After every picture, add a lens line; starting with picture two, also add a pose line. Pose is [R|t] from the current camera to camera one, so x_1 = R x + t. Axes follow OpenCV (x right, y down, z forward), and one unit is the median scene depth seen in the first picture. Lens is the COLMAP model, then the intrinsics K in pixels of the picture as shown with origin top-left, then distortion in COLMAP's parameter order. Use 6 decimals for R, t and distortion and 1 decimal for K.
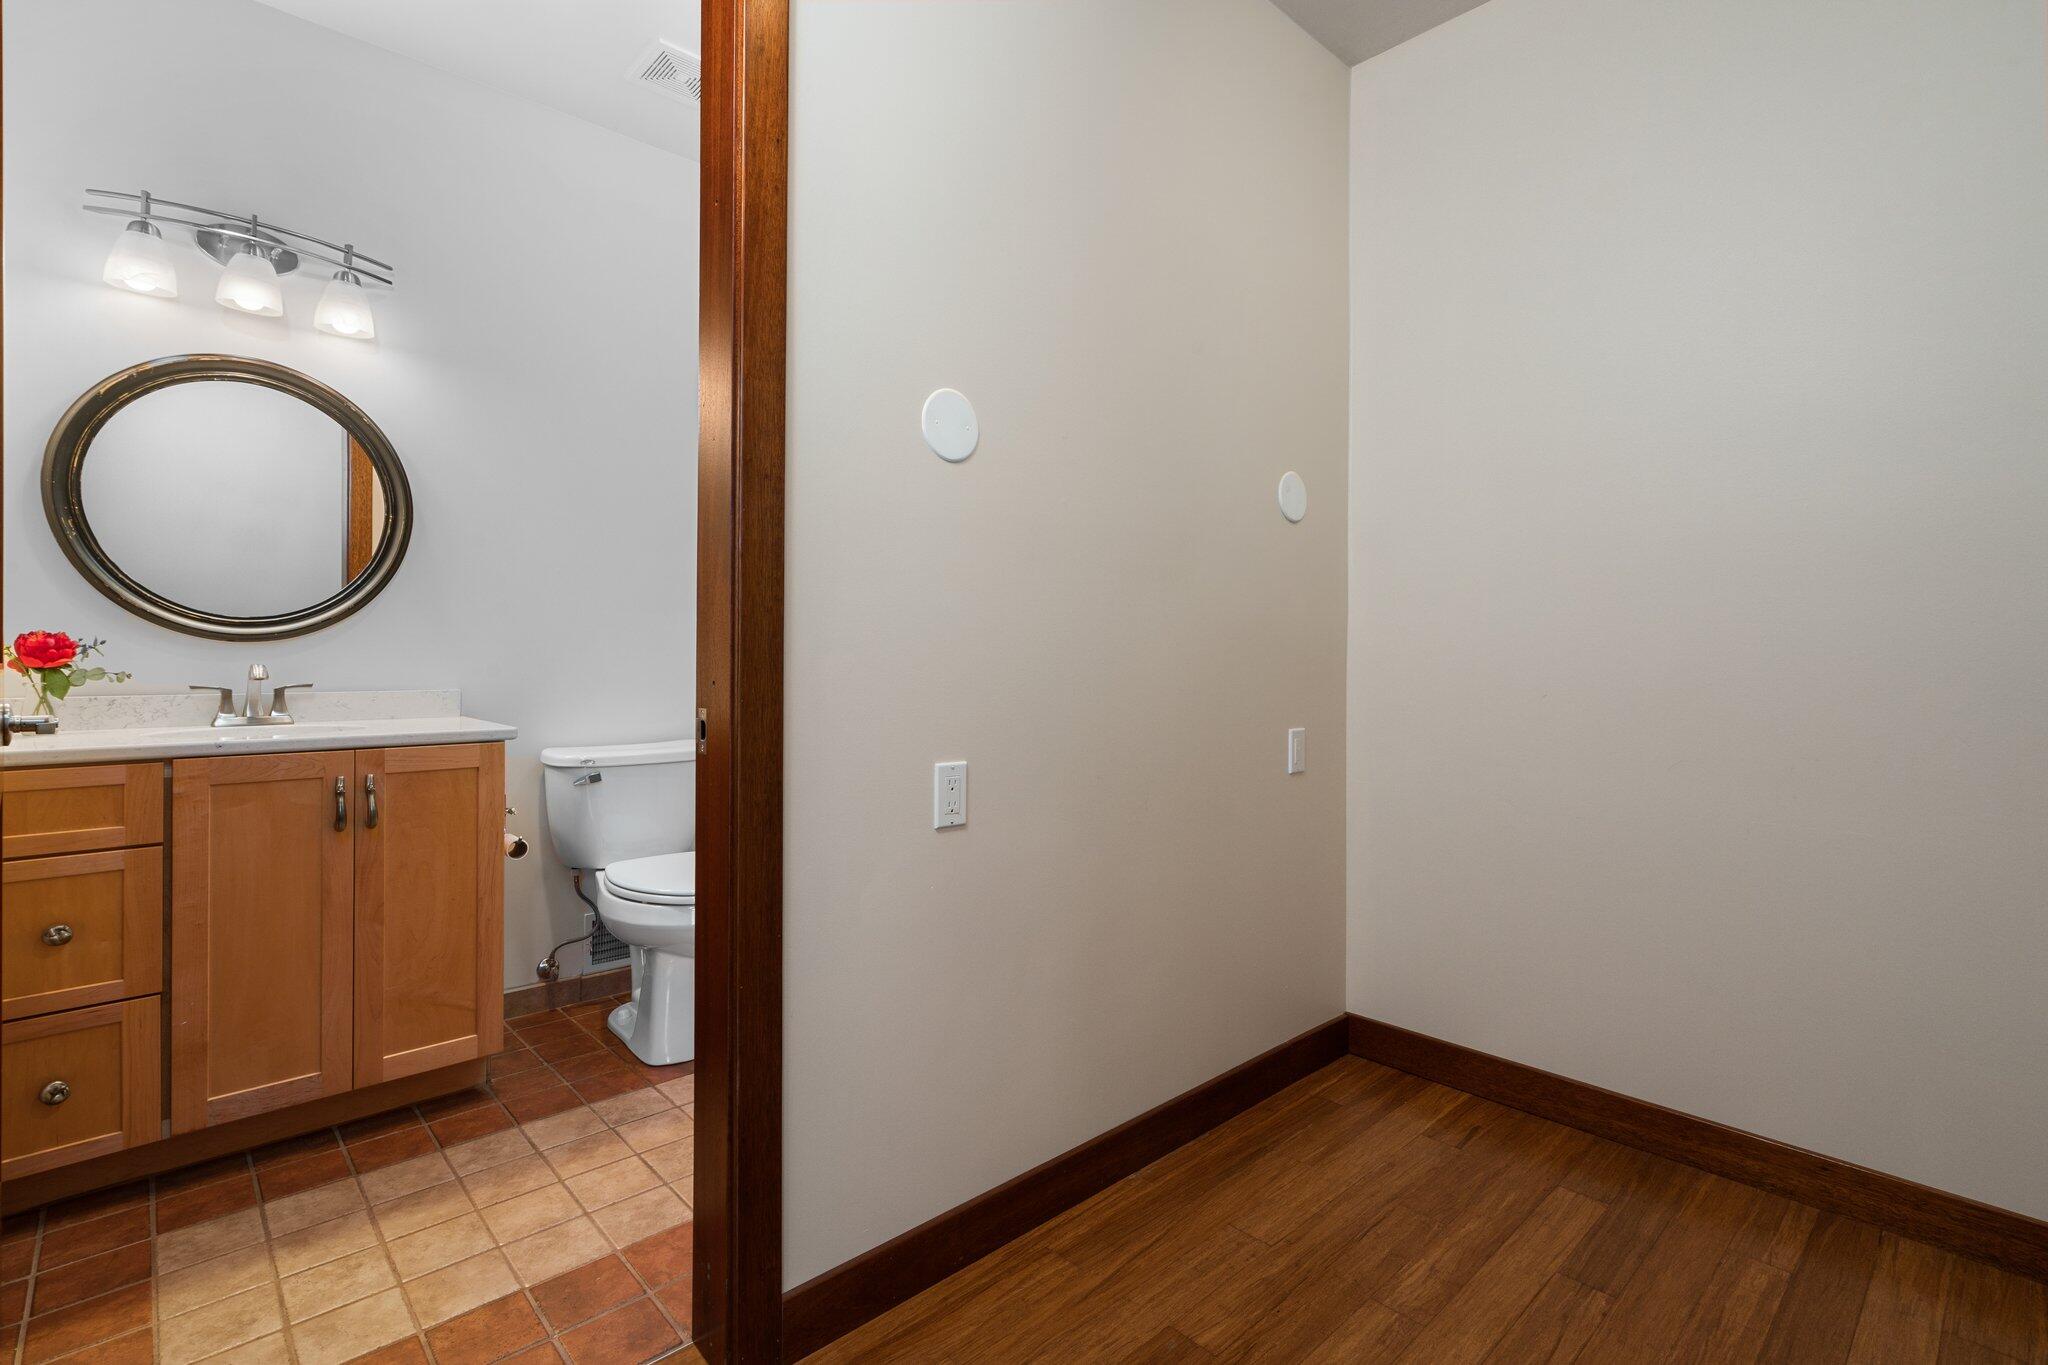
lens RADIAL K [[942.7, 0, 1025.1], [0, 942.7, 655.6], [0, 0, 1]] dist [0.001637, 0.001254]
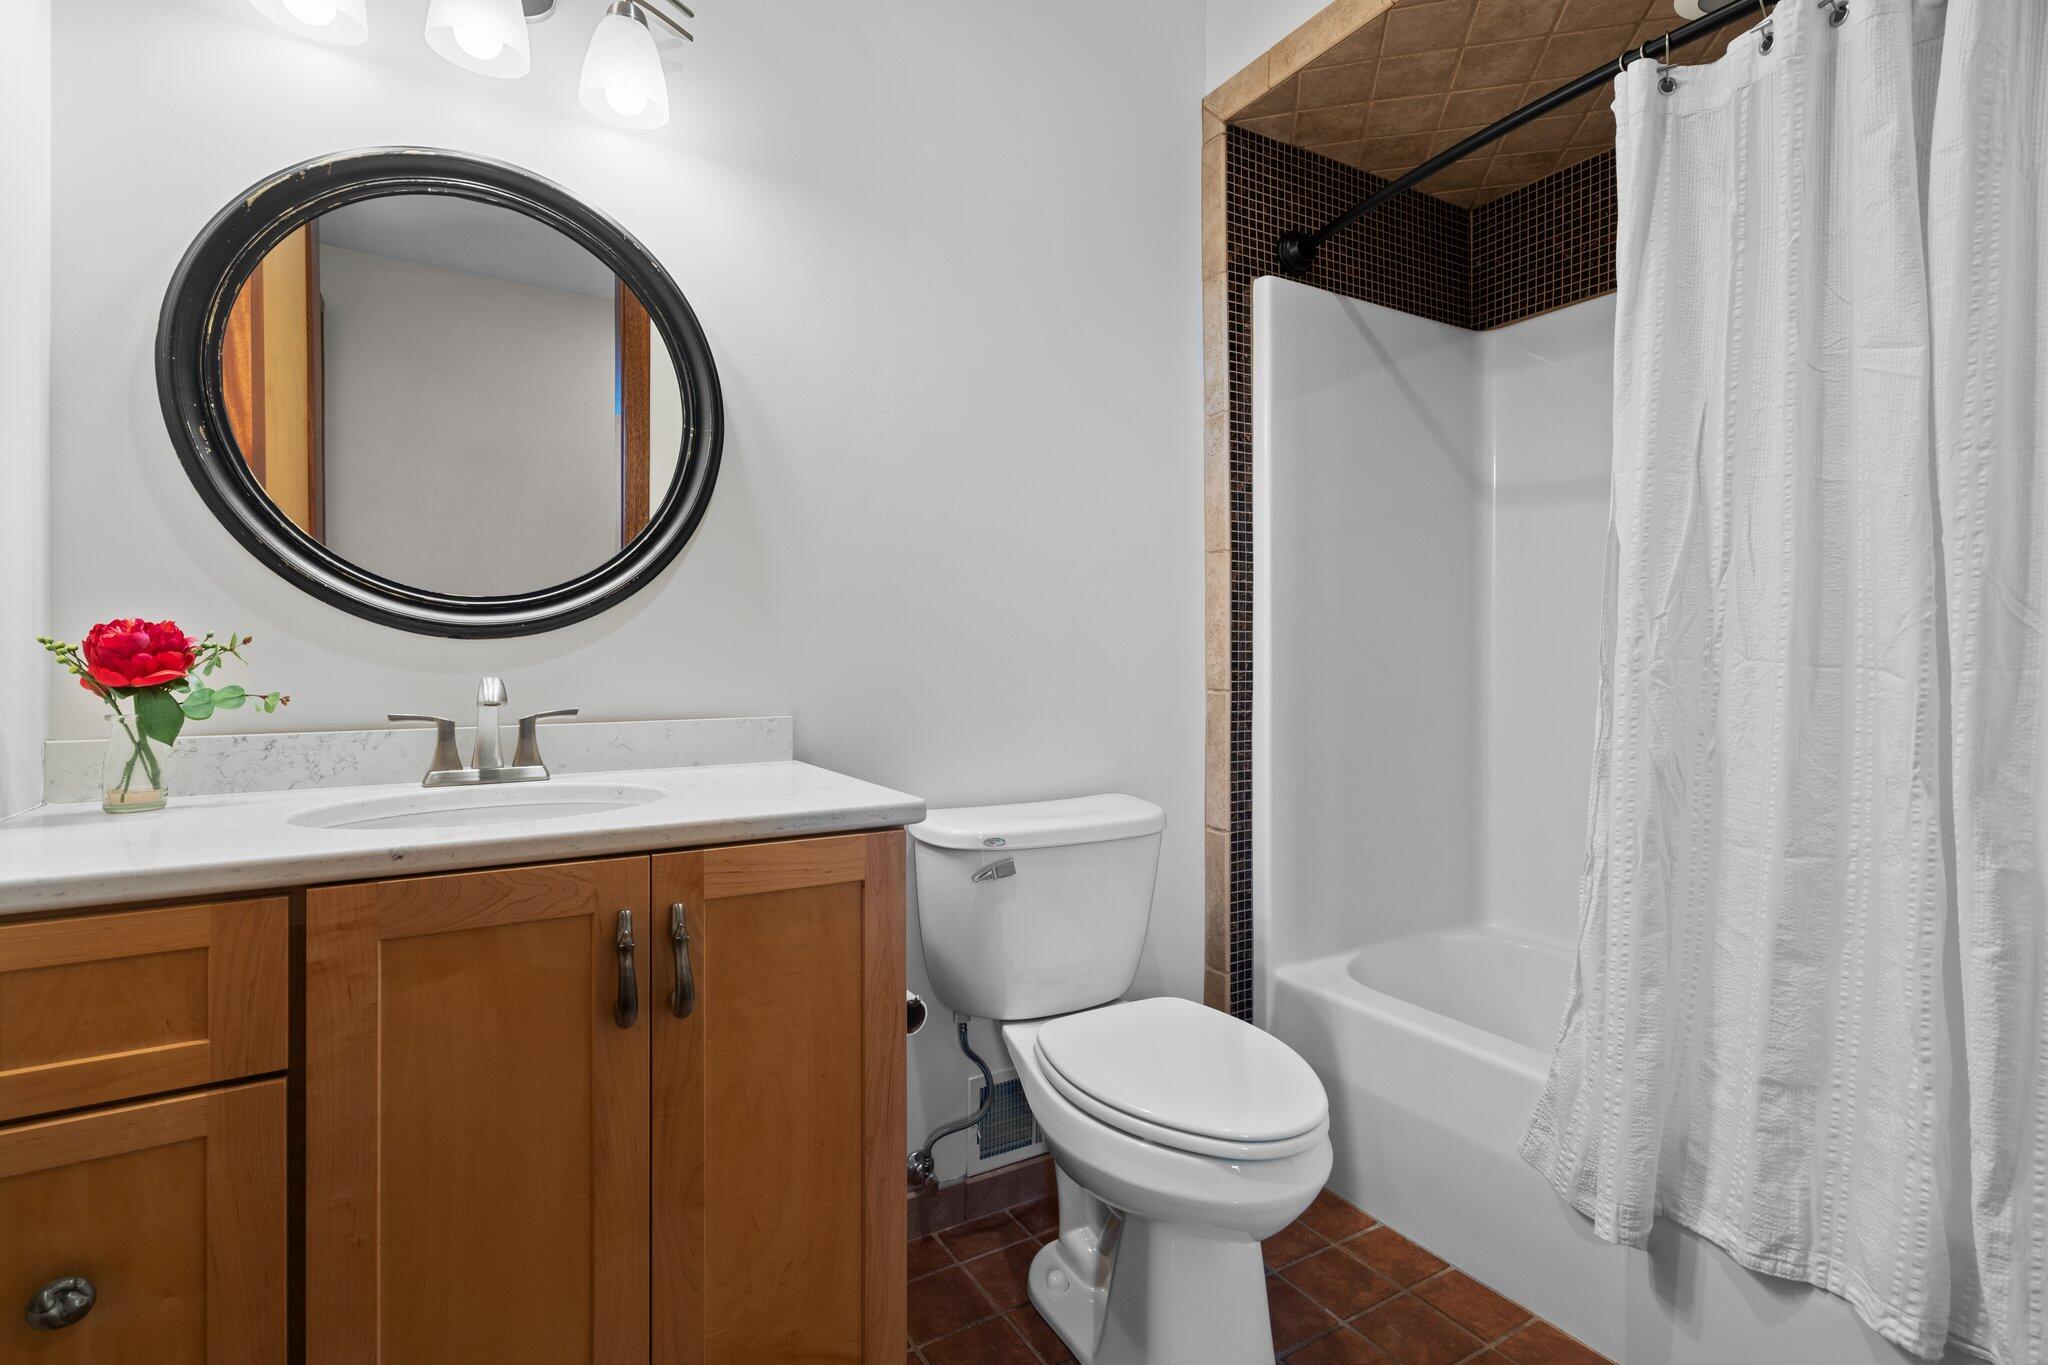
lens RADIAL K [[942.7, 0, 1025.1], [0, 942.7, 655.6], [0, 0, 1]] dist [0.001637, 0.001254]
pose [[0.977341, -0.007958, -0.211520, -0.407804], [0.007260, 0.999965, -0.004073, 0.000684], [0.211545, 0.002445, 0.977365, 0.551967]]
